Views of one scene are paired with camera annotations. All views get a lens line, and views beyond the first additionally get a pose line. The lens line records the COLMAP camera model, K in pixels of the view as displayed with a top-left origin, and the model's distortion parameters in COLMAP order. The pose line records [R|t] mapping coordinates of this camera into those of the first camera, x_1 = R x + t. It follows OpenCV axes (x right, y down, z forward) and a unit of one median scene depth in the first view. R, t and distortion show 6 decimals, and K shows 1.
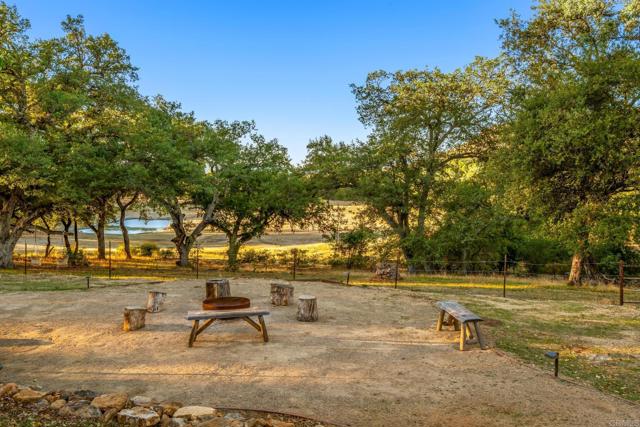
lens RADIAL K [[531.2, 0, 318.7], [0, 531.2, 213.8], [0, 0, 1]] dist [0.005831, 0.002541]
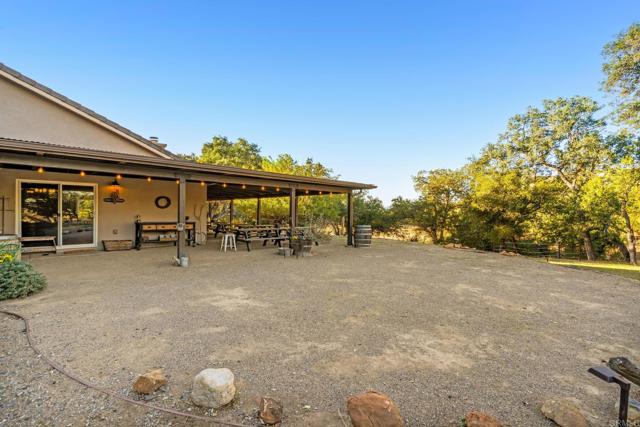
lens RADIAL K [[290.6, 0, 320.6], [0, 290.6, 212.6], [0, 0, 1]] dist [-0.002592, 0.001136]
pose [[0.970484, 0.000613, -0.241163, -0.017609], [-0.016939, 0.997700, -0.065630, 0.016750], [0.240569, 0.067778, 0.968263, -0.337557]]
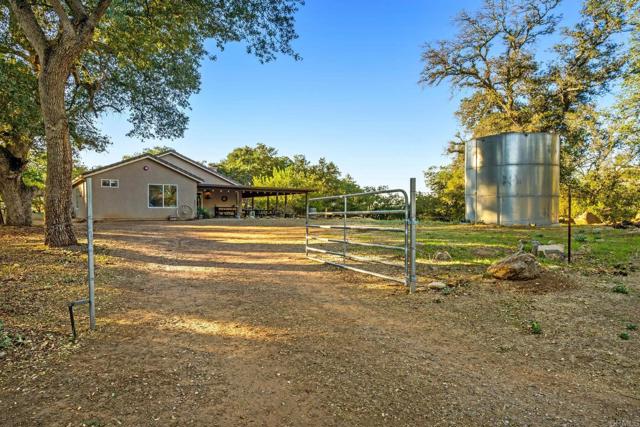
lens RADIAL K [[382.7, 0, 319.2], [0, 382.7, 213.4], [0, 0, 1]] dist [0.001696, 0.000044]
pose [[0.932707, -0.009336, -0.360515, 0.229274], [-0.014423, 0.997899, -0.063158, 0.065395], [0.360347, 0.064108, 0.930613, -0.746970]]
